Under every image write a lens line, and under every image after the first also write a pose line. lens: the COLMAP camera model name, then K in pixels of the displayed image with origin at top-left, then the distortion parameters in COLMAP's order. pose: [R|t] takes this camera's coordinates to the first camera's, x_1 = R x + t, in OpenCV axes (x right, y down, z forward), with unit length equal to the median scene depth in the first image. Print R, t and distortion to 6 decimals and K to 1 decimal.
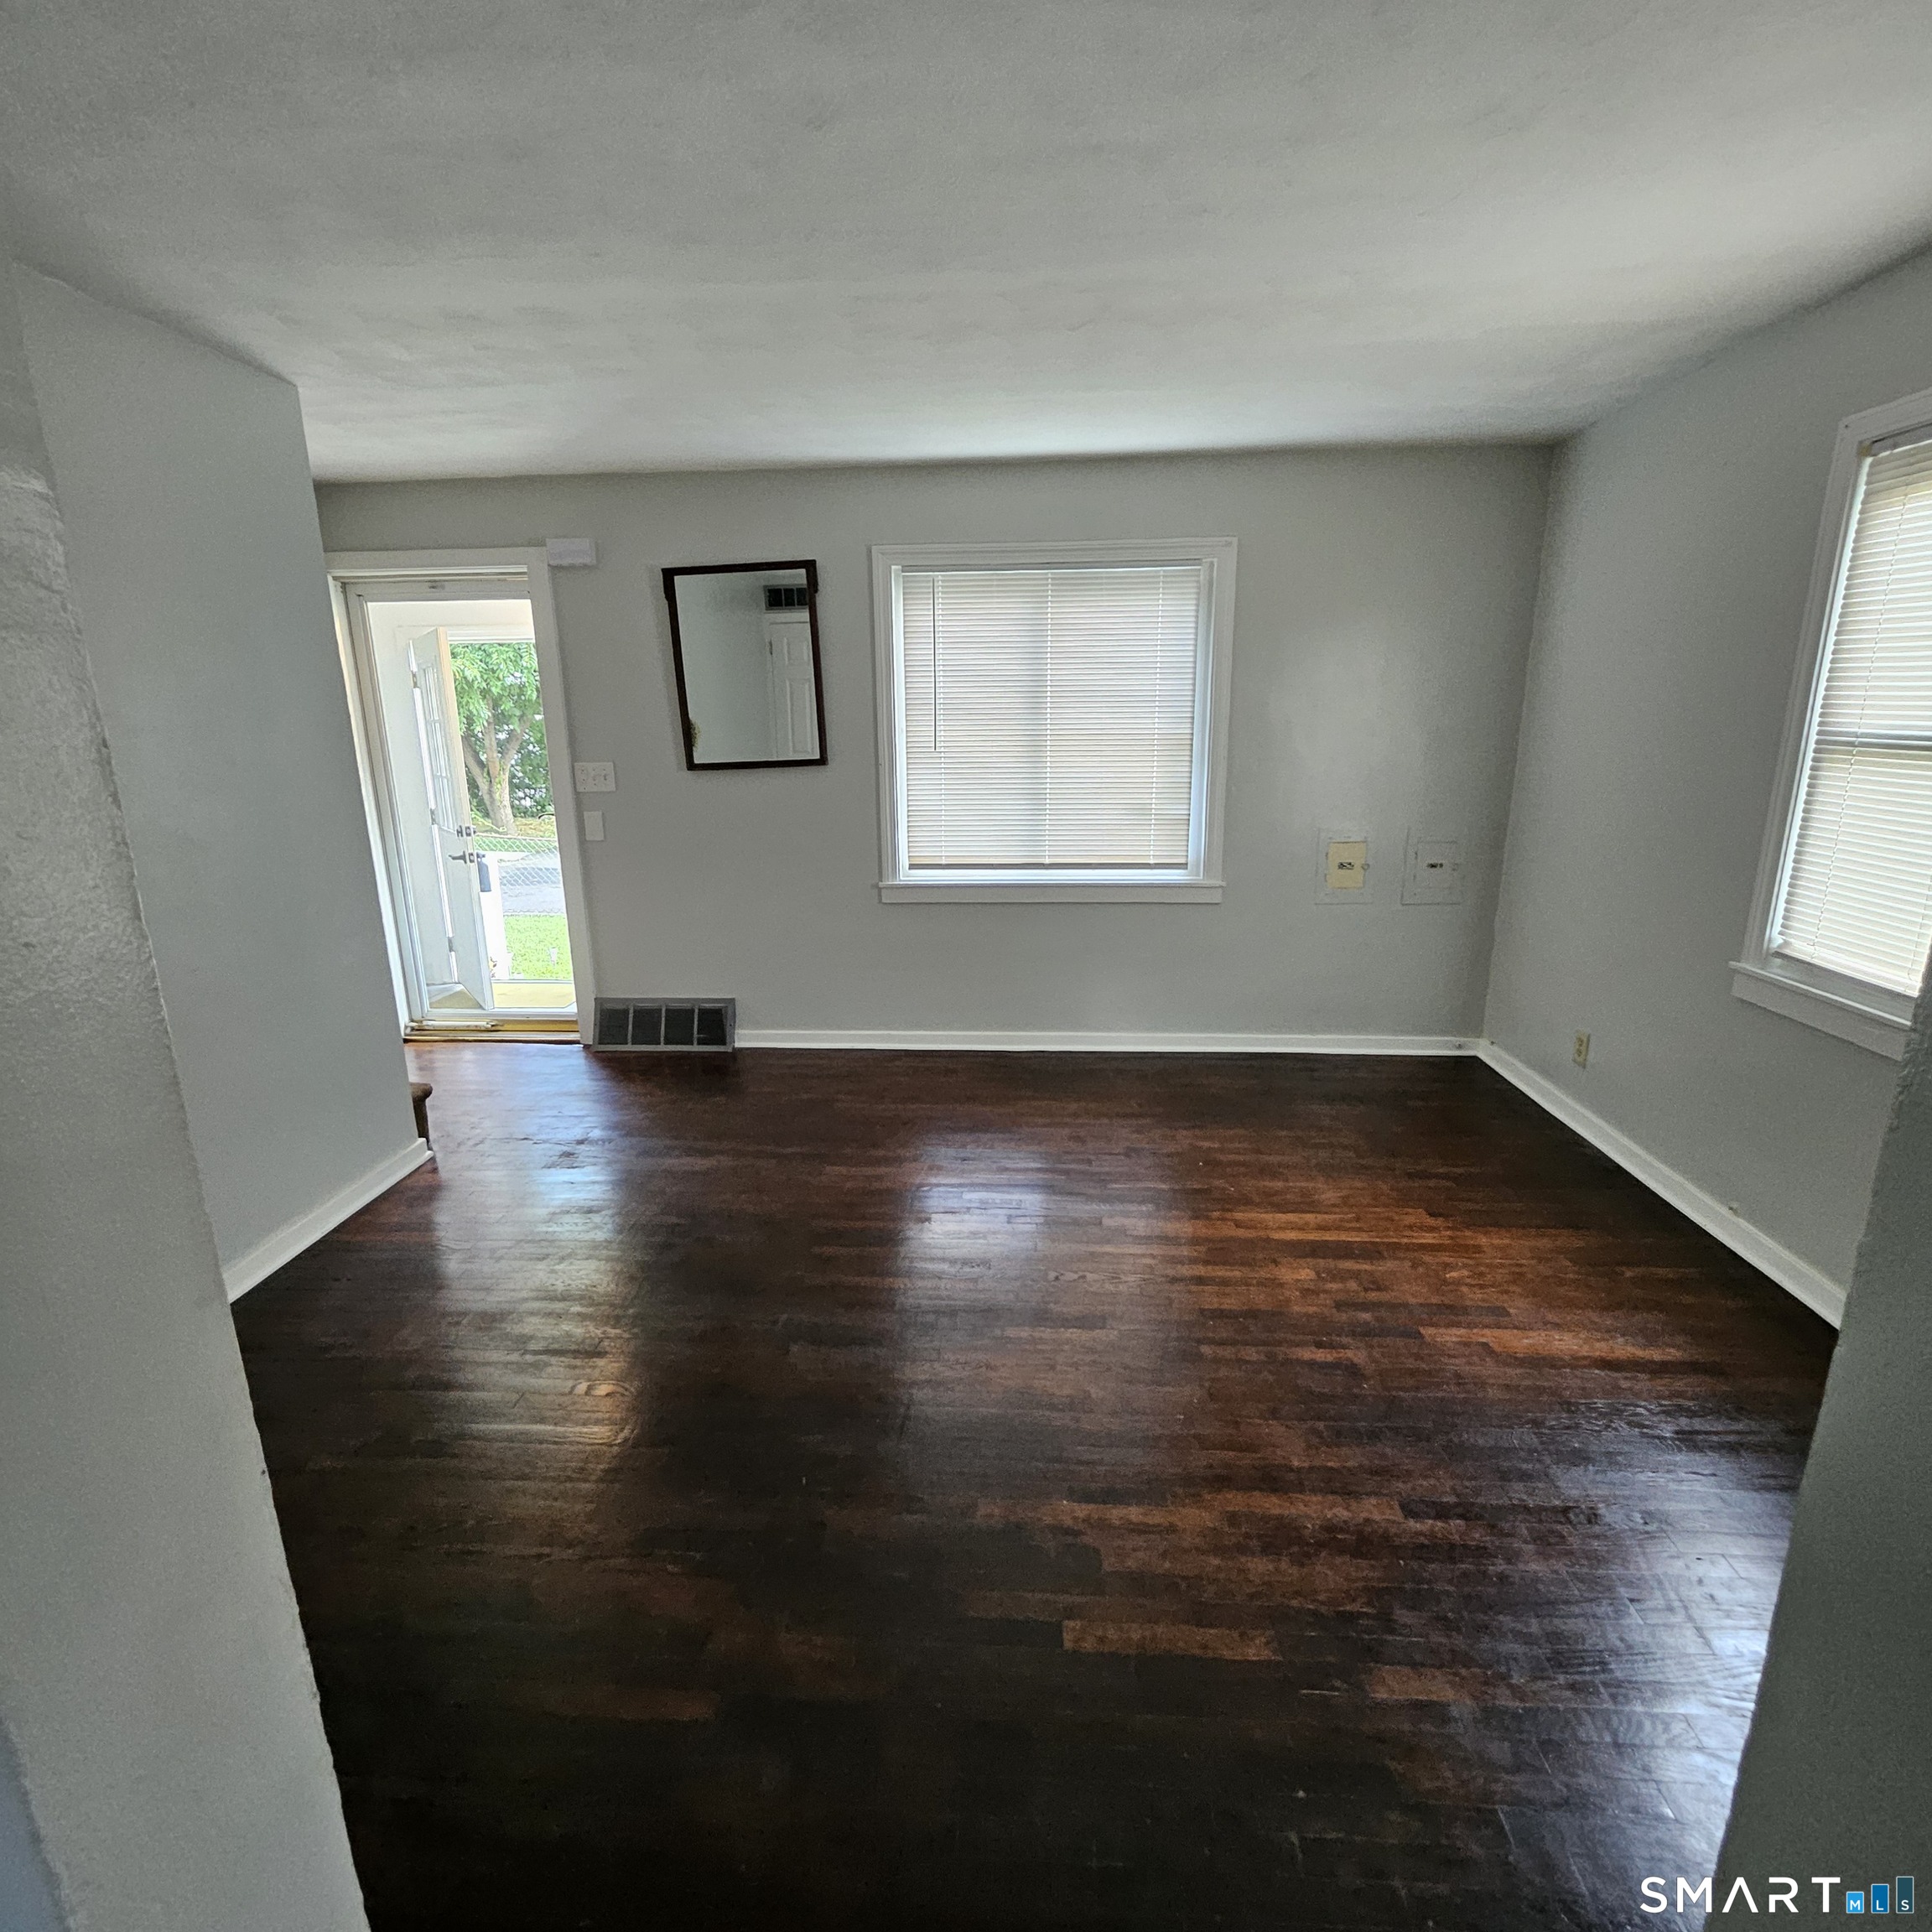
lens RADIAL K [[1014.6, 0, 958.1], [0, 1014.6, 971.3], [0, 0, 1]] dist [0.004043, -0.001113]
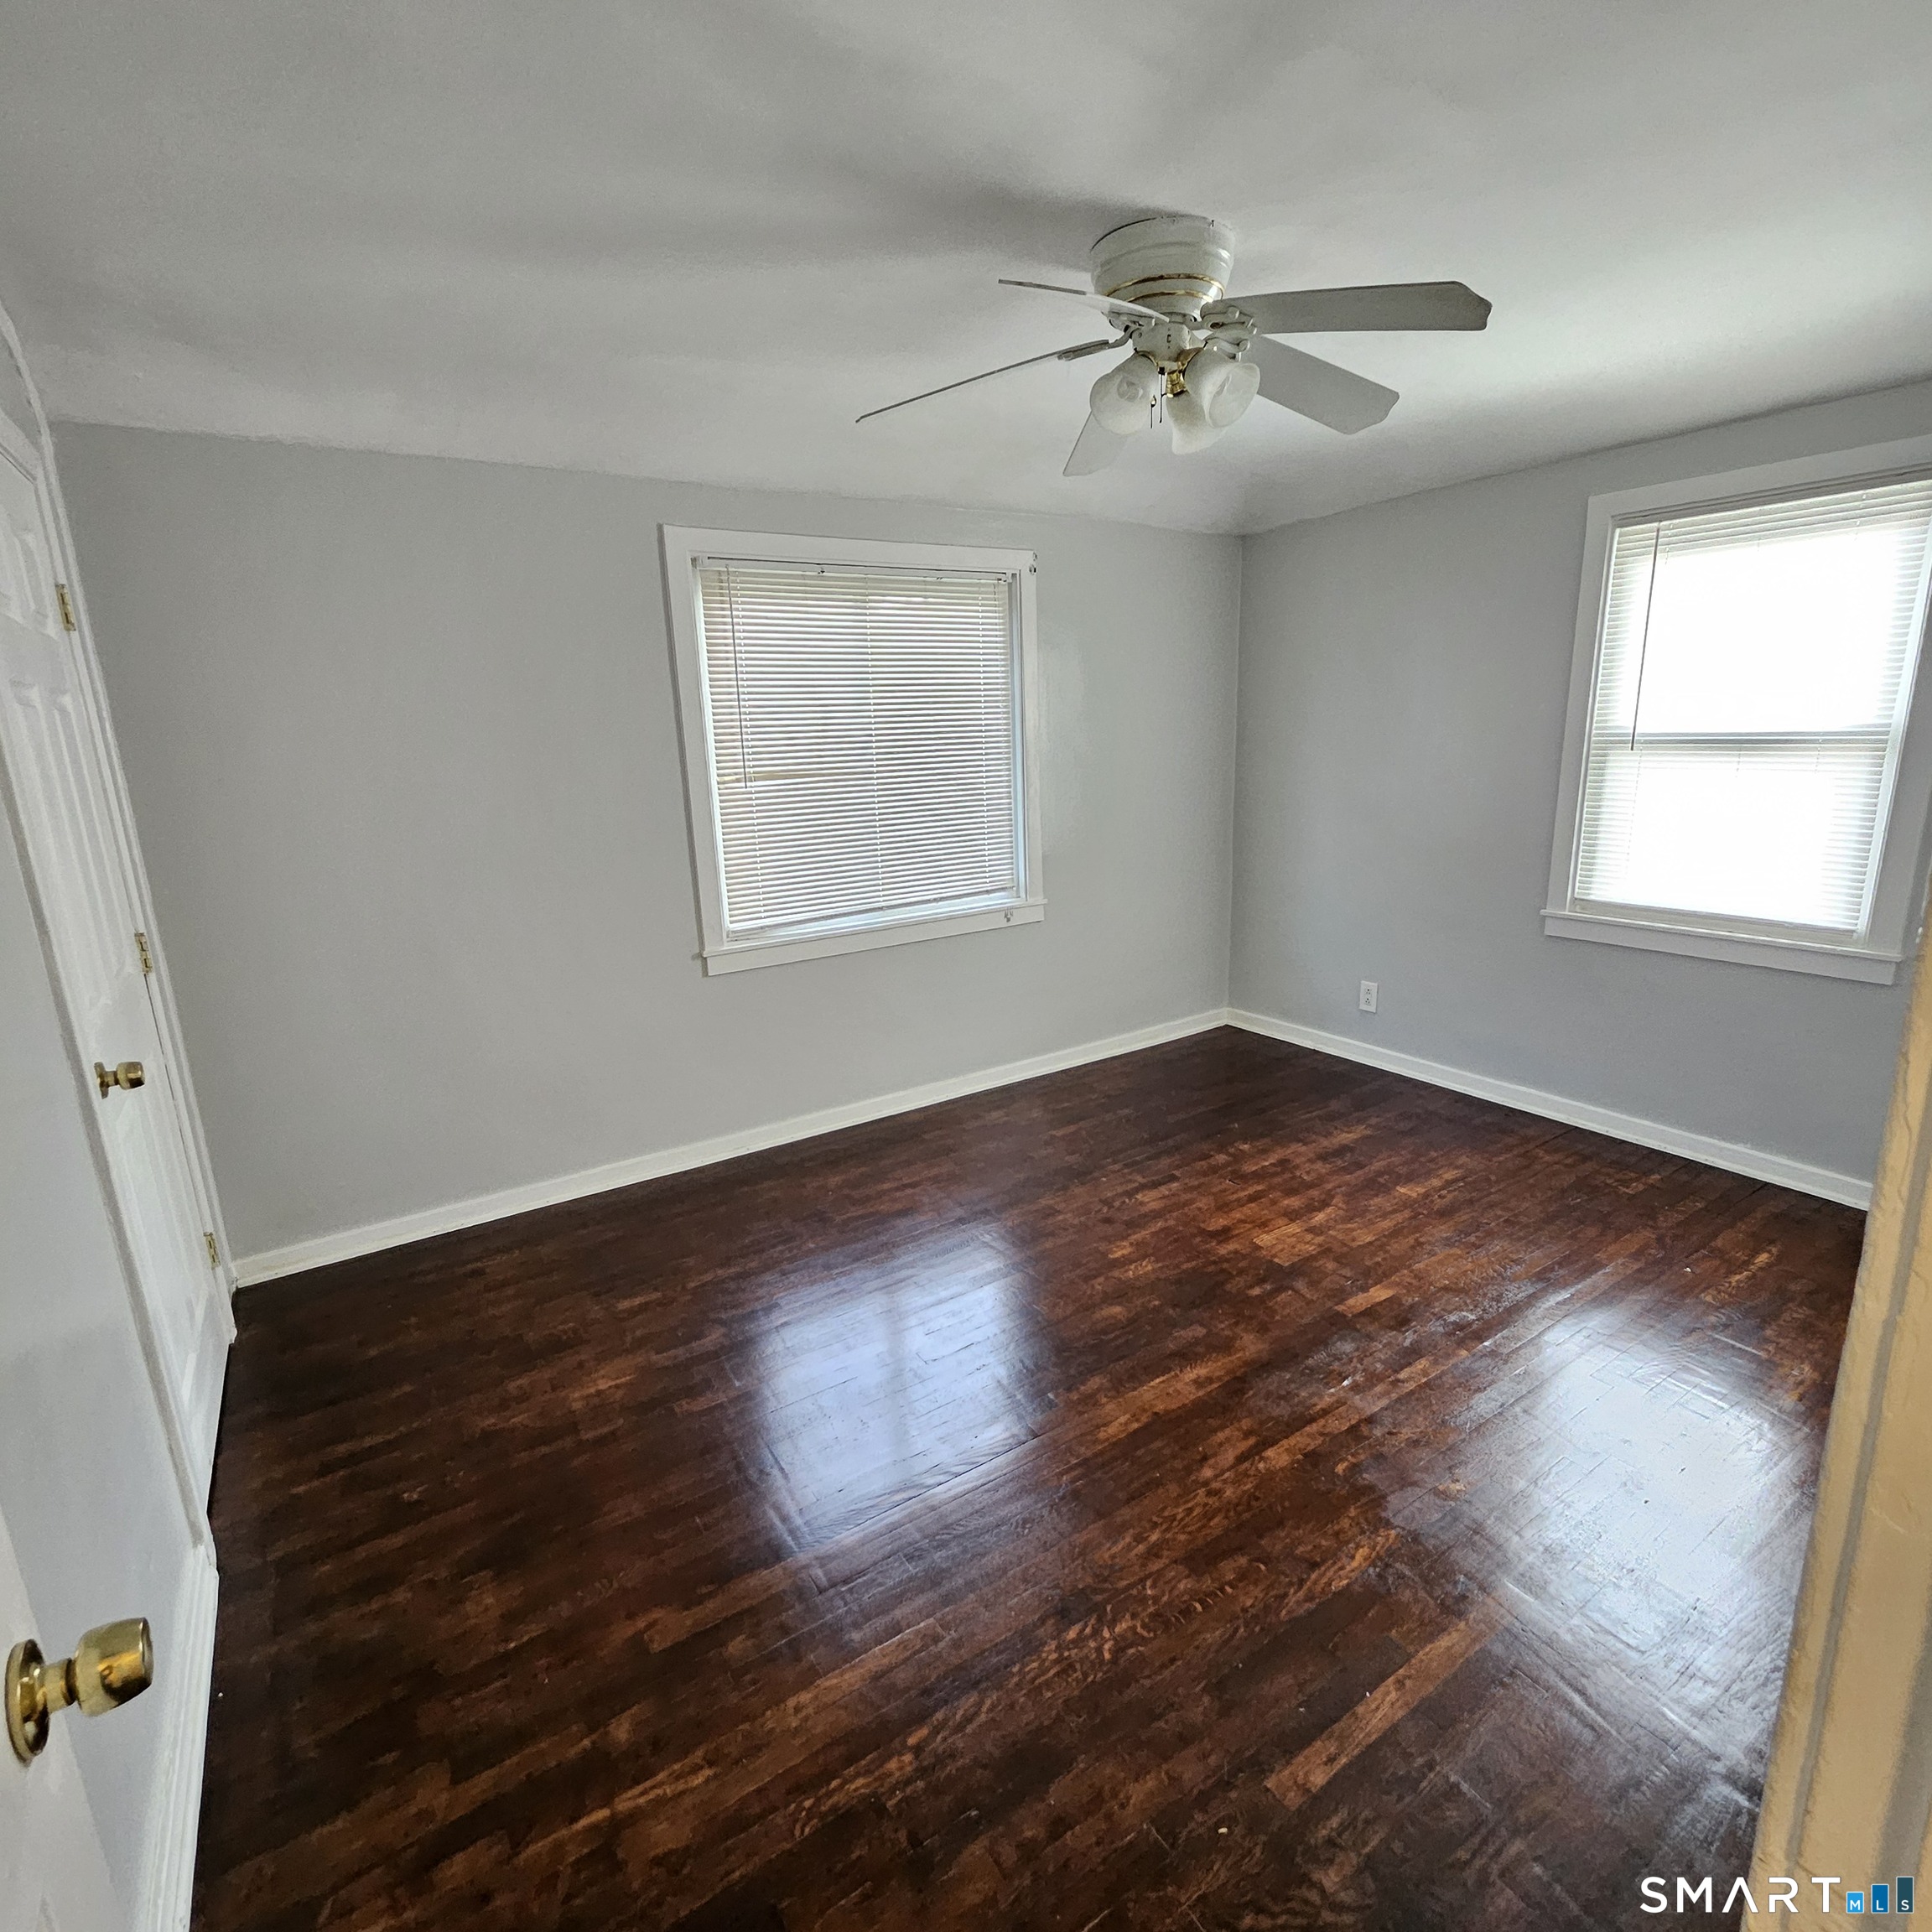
lens RADIAL K [[1016.9, 0, 966.0], [0, 1016.9, 966.0], [0, 0, 1]] dist [-0.002286, -0.000243]
pose [[0.808131, -0.149939, 0.569599, -0.594690], [0.169322, 0.985375, 0.019158, -0.089873], [-0.564141, 0.080963, 0.821699, 0.378905]]
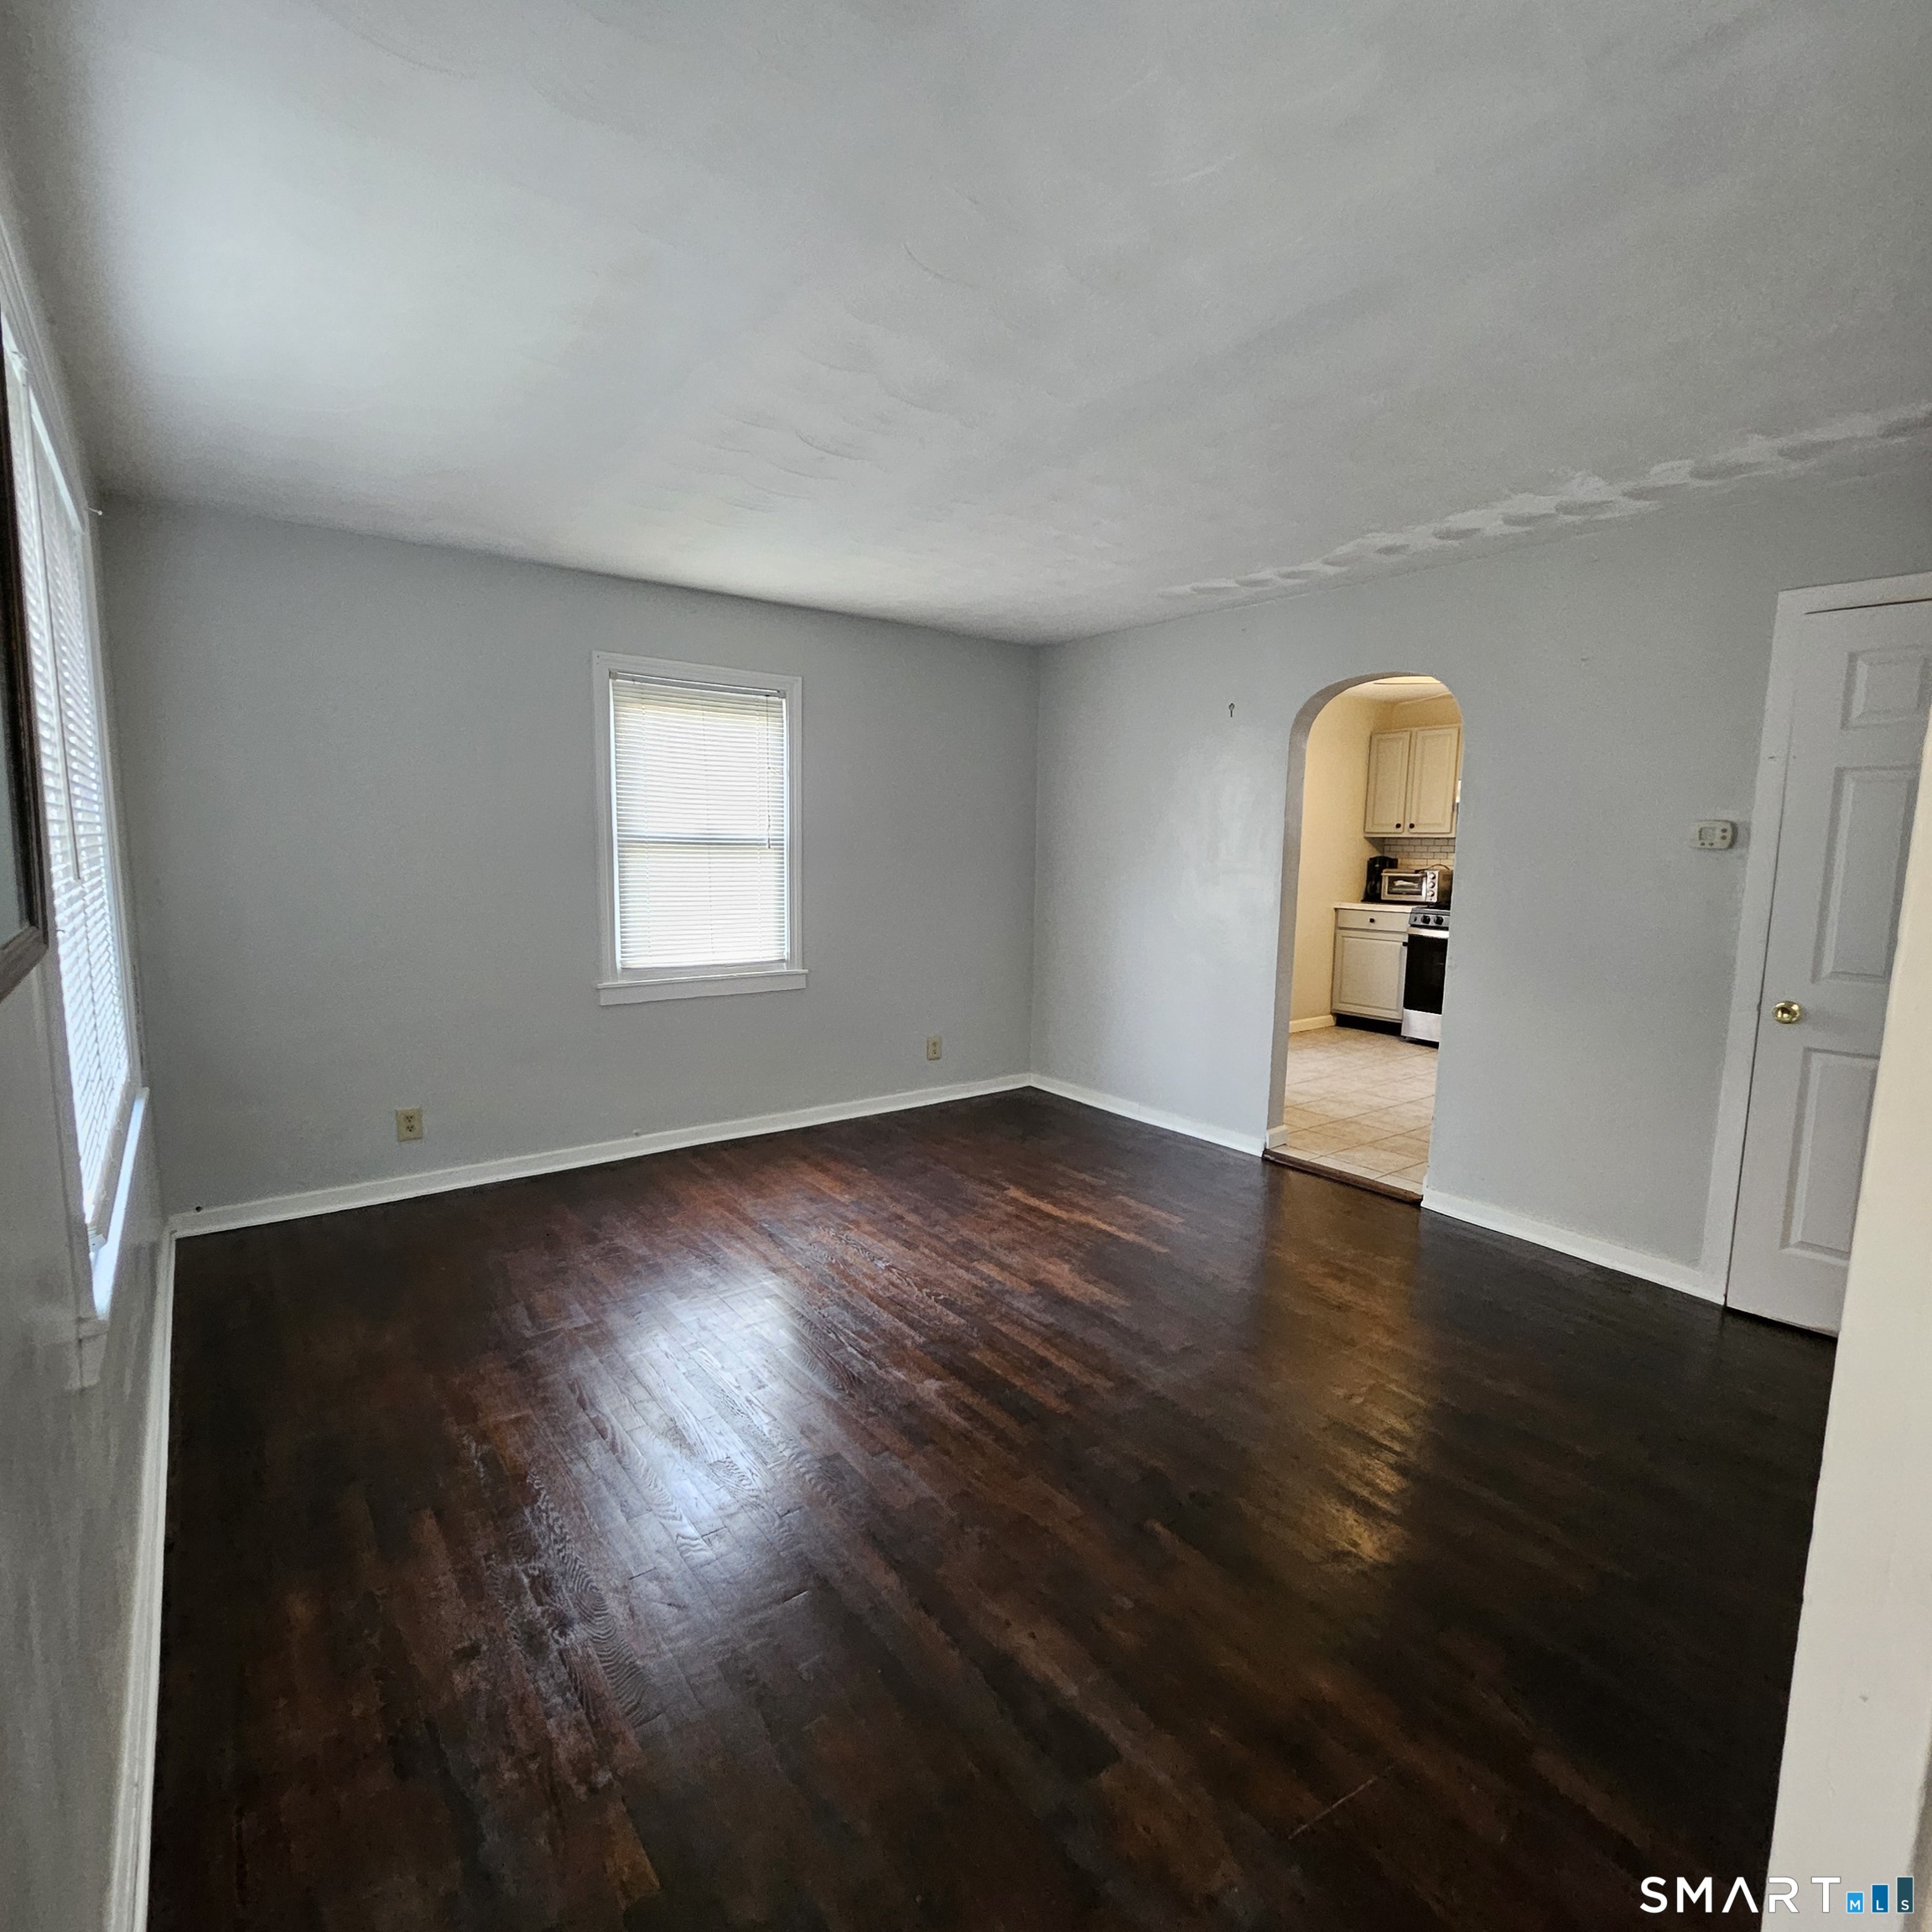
lens RADIAL K [[1014.6, 0, 958.1], [0, 1014.6, 971.3], [0, 0, 1]] dist [0.004043, -0.001113]
pose [[-0.651784, -0.095785, 0.752331, -0.744053], [0.179982, 0.944118, 0.276131, -0.360048], [-0.736739, 0.315383, -0.598122, 1.556840]]
